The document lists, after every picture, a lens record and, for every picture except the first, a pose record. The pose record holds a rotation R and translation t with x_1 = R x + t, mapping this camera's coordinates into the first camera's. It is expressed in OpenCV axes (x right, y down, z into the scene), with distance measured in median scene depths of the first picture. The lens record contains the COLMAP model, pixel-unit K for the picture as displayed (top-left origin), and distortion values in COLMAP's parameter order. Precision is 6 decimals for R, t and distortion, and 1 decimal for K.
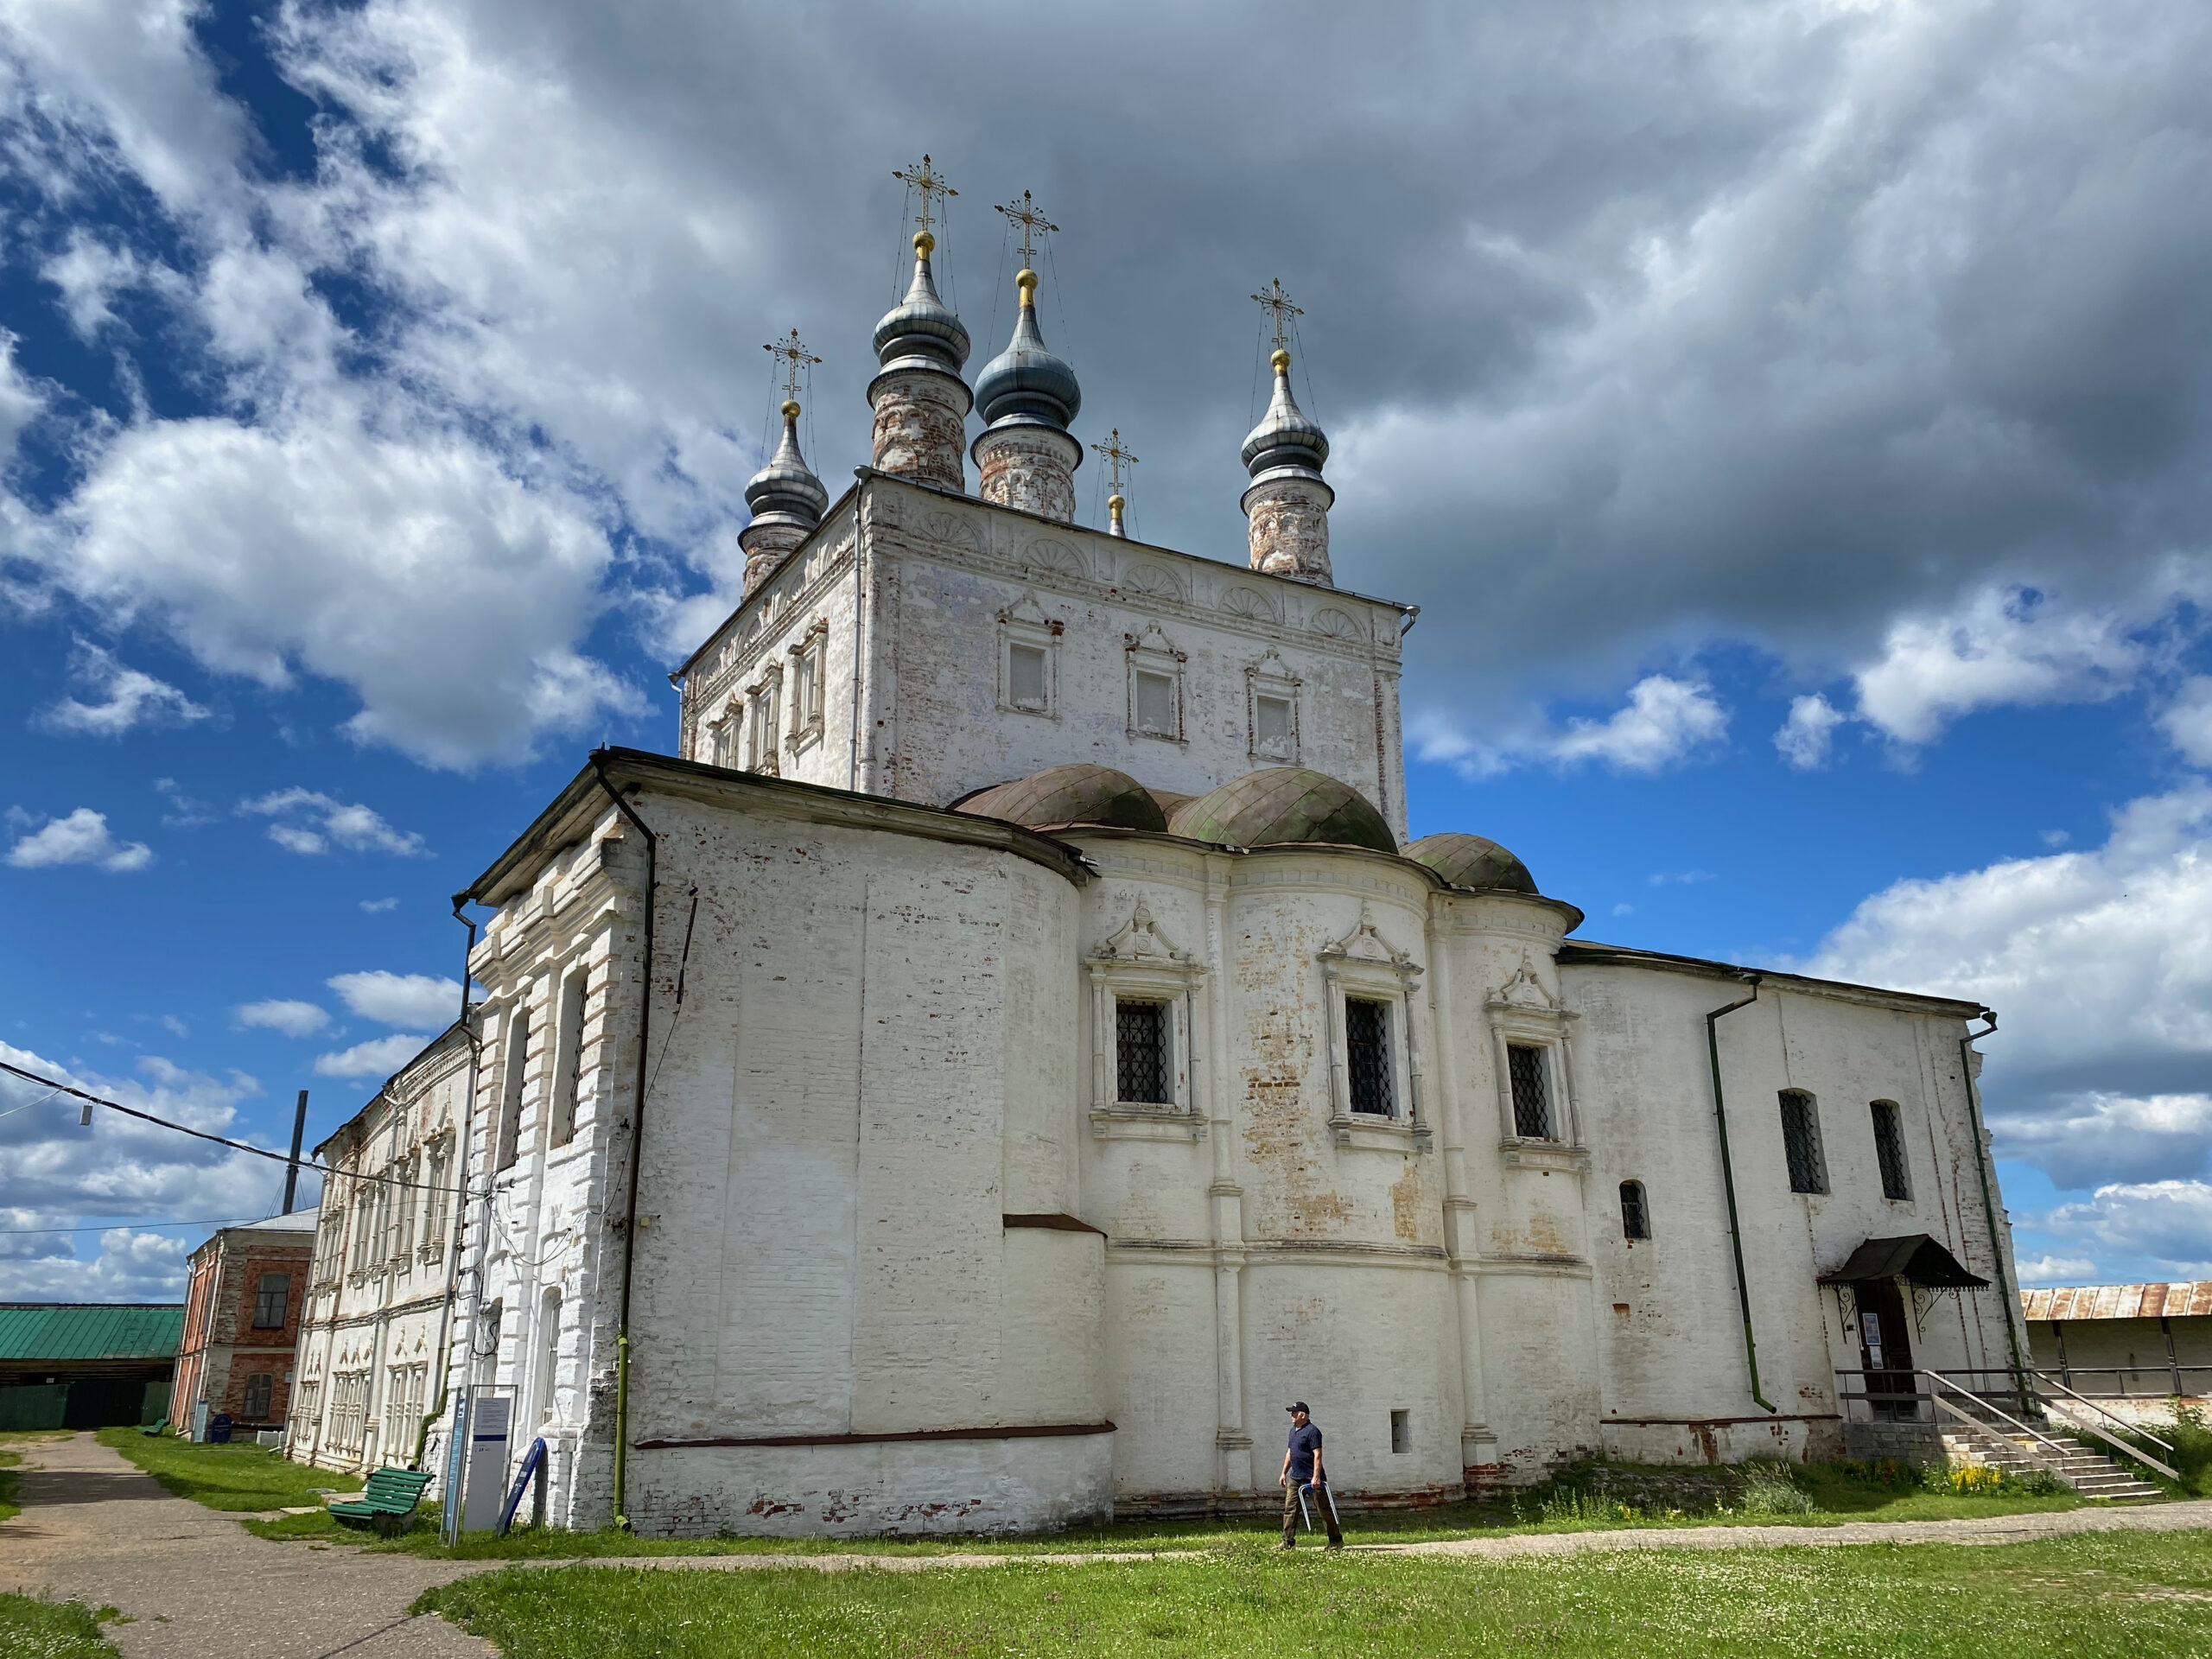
lens RADIAL K [[1669.4, 0, 1112.7], [0, 1669.4, 847.7], [0, 0, 1]] dist [-0.015991, 0.021953]
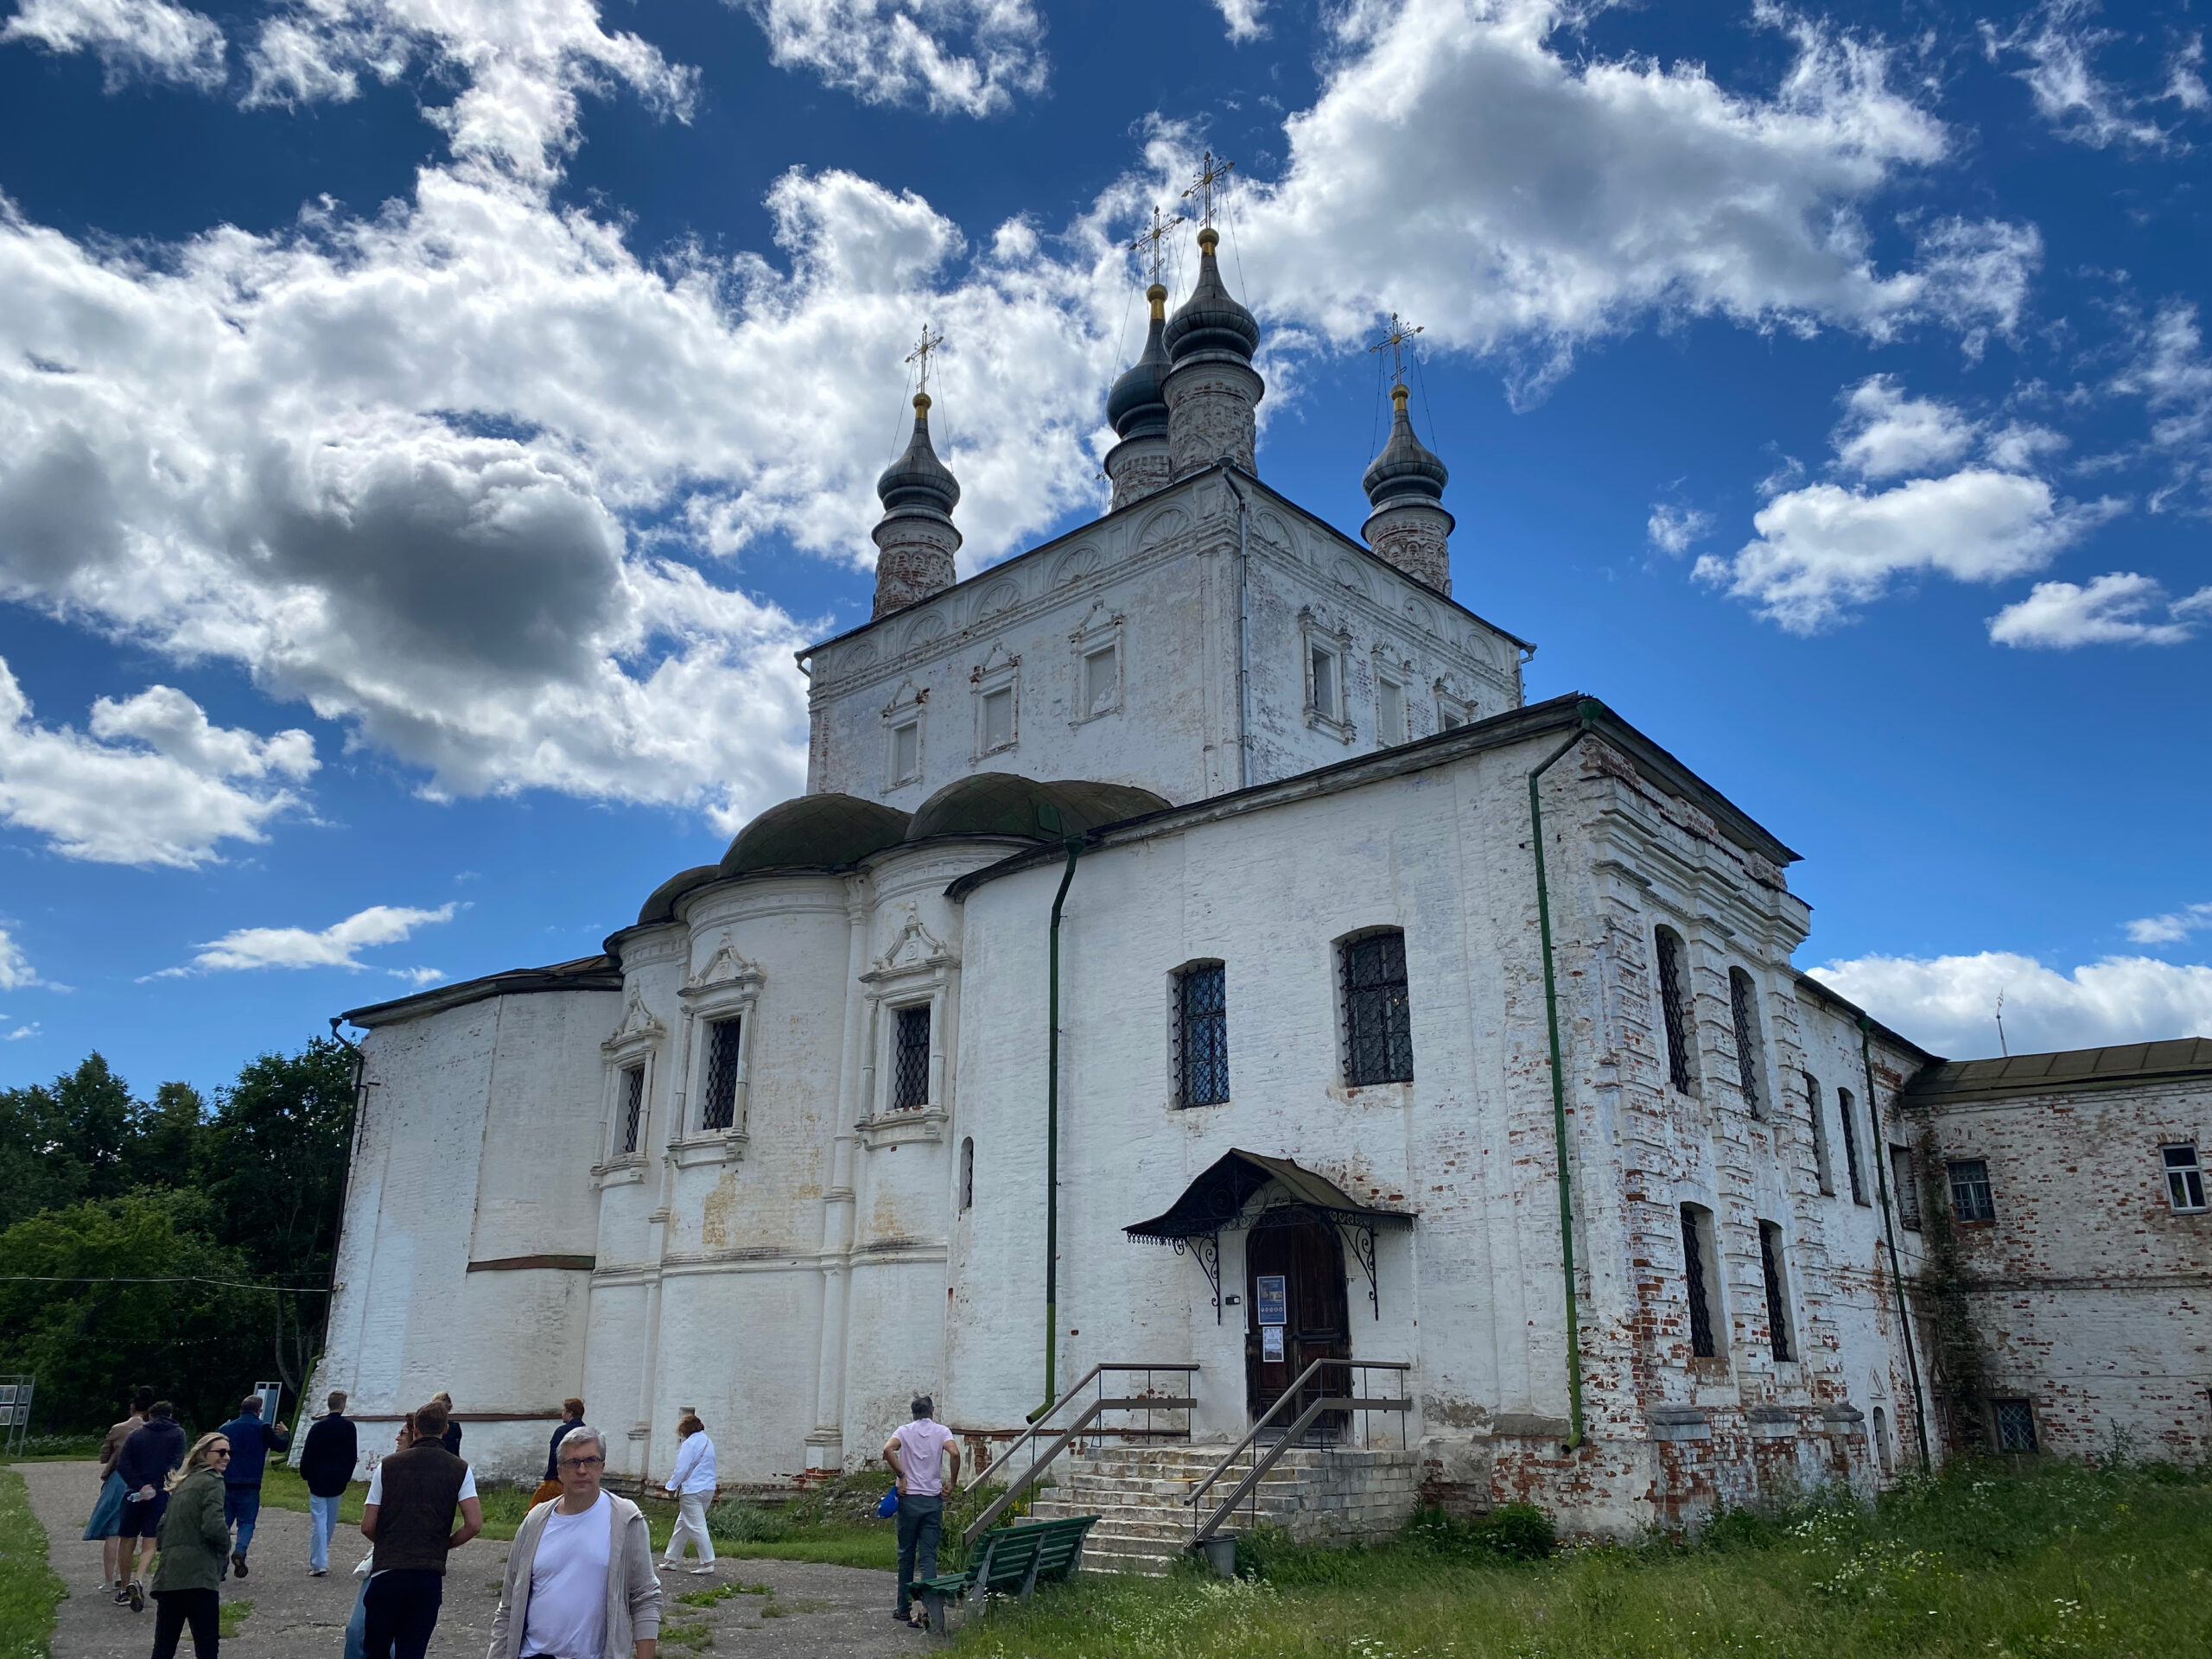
lens RADIAL K [[1669.4, 0, 1117.2], [0, 1669.4, 812.2], [0, 0, 1]] dist [-0.015991, 0.021953]
pose [[0.331717, -0.304408, -0.892916, 1.174180], [0.292970, 0.932950, -0.209218, 0.251842], [0.896734, -0.192197, 0.398658, 0.790959]]
